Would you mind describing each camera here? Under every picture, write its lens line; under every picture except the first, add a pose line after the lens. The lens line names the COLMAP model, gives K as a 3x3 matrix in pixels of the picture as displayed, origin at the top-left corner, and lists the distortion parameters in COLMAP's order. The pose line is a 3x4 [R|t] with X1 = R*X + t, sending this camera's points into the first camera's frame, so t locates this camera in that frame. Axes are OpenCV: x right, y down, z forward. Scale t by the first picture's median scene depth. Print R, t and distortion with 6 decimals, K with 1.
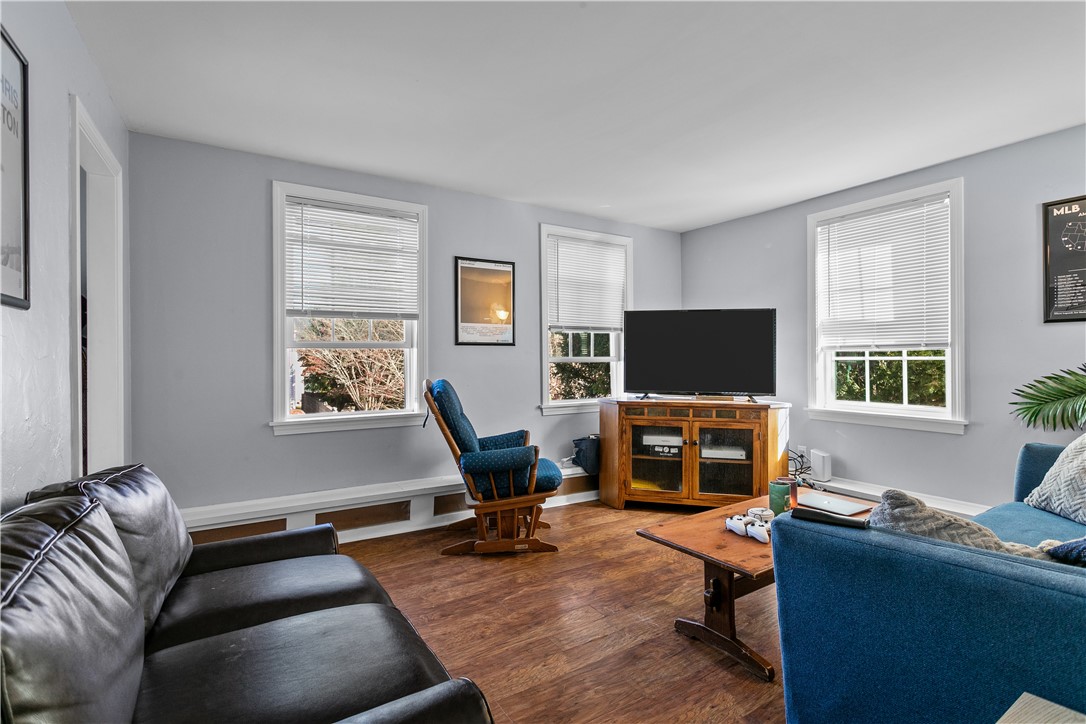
lens RADIAL K [[512.5, 0, 544.1], [0, 512.5, 346.5], [0, 0, 1]] dist [-0.000807, -0.000205]
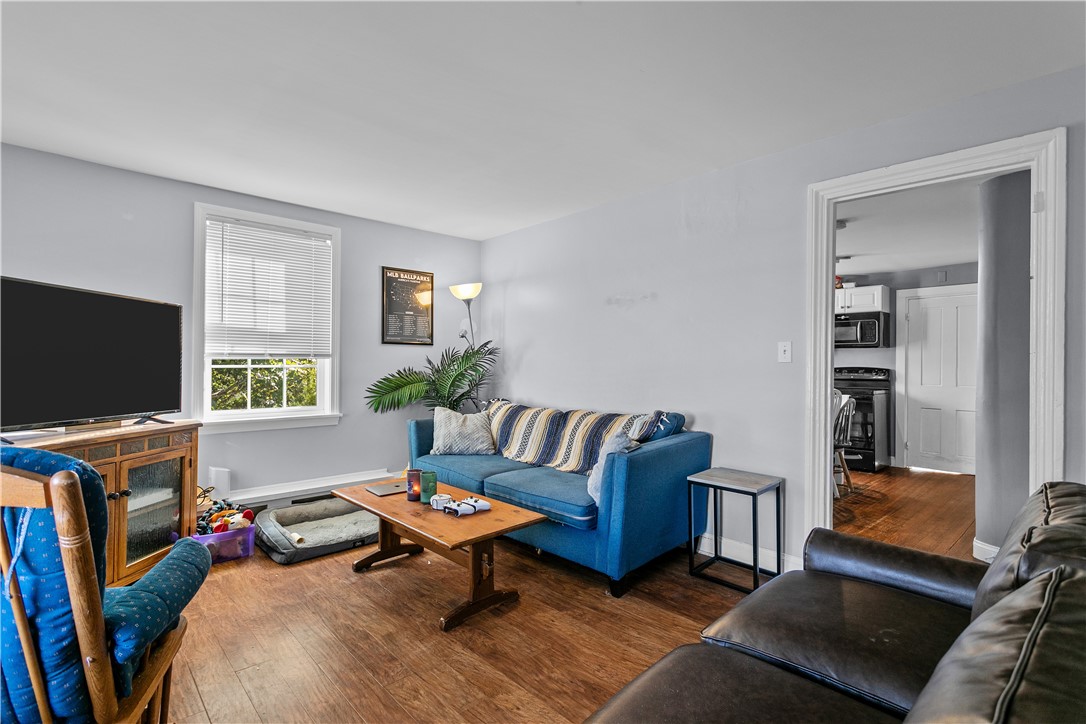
lens RADIAL K [[516.4, 0, 544.9], [0, 516.4, 362.1], [0, 0, 1]] dist [0.000728, -0.000244]
pose [[-0.197574, 0.007668, 0.980258, -0.509702], [-0.026181, 0.999571, -0.013096, 0.012885], [-0.979938, -0.028251, -0.197288, 0.648432]]
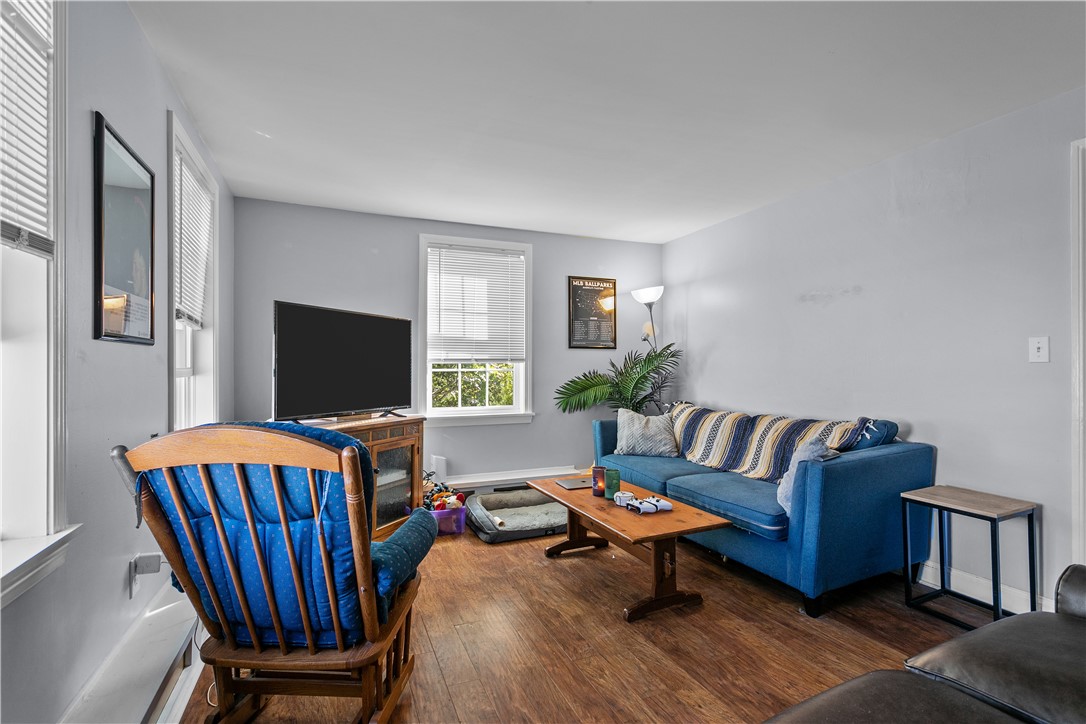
lens RADIAL K [[521.6, 0, 544.3], [0, 521.6, 359.8], [0, 0, 1]] dist [-0.000098, -0.000046]
pose [[0.154142, 0.016730, 0.987907, -0.548215], [-0.021105, 0.999684, -0.013637, 0.012289], [-0.987823, -0.018748, 0.154446, 0.643705]]
